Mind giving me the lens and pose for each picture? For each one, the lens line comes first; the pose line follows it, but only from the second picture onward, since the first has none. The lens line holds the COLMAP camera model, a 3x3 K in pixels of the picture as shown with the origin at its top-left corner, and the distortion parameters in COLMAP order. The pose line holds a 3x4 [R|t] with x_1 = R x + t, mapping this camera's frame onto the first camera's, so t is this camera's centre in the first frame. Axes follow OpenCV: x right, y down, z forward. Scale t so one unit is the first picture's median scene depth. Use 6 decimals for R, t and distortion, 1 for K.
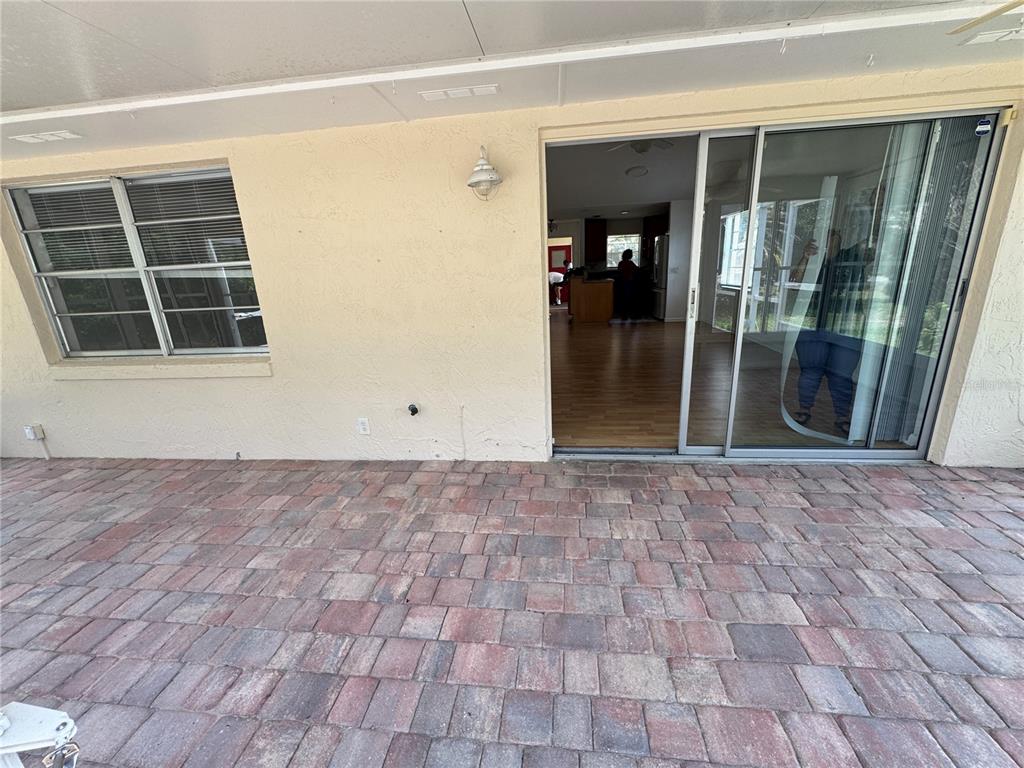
lens RADIAL K [[409.8, 0, 512.9], [0, 409.8, 383.8], [0, 0, 1]] dist [-0.002858, 0.000908]
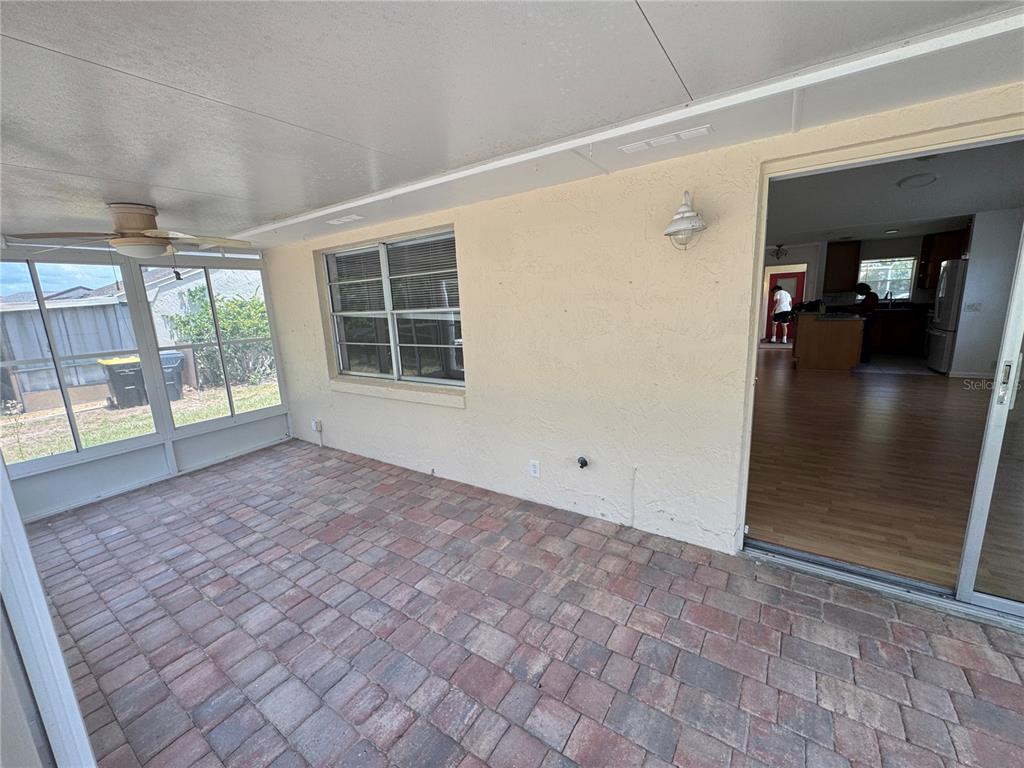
lens RADIAL K [[409.8, 0, 512.9], [0, 409.8, 383.8], [0, 0, 1]] dist [-0.002858, 0.000908]
pose [[0.890422, 0.096190, -0.444855, 0.024181], [-0.122780, 0.991941, -0.031272, -0.079566], [0.438262, 0.082465, 0.895056, 0.059002]]
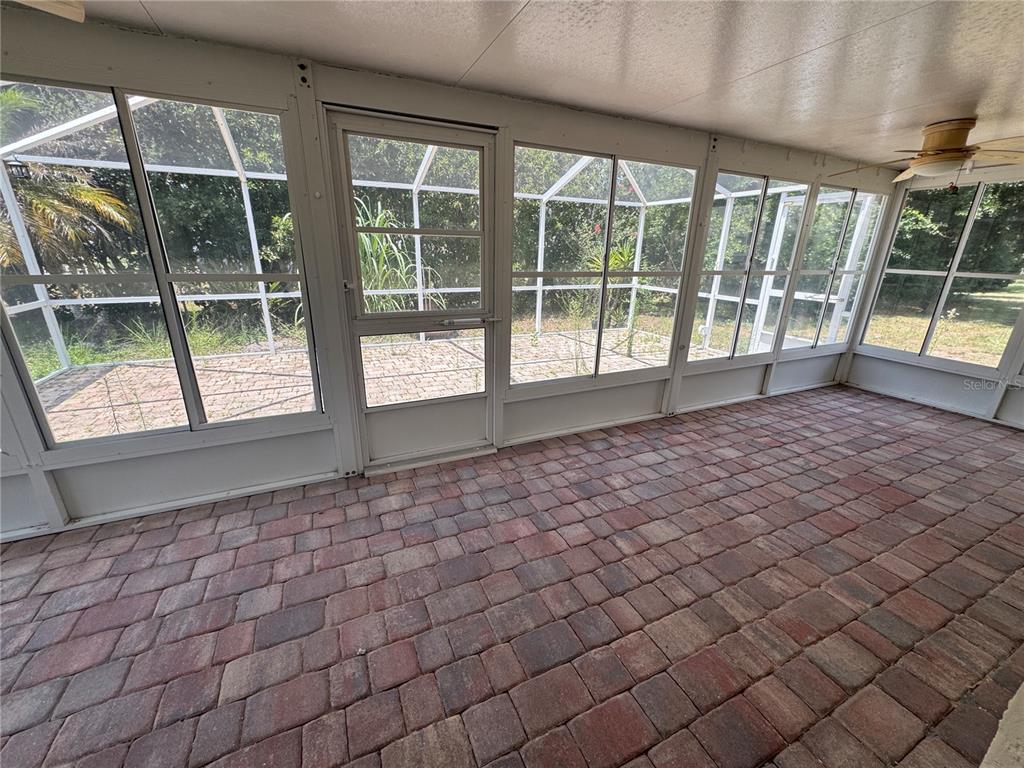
lens RADIAL K [[409.8, 0, 512.9], [0, 409.8, 383.8], [0, 0, 1]] dist [-0.002858, 0.000908]
pose [[-0.846759, 0.198049, -0.493738, 0.316360], [-0.126275, 0.826764, 0.548193, -0.308991], [0.516773, 0.526534, -0.675061, 0.994663]]
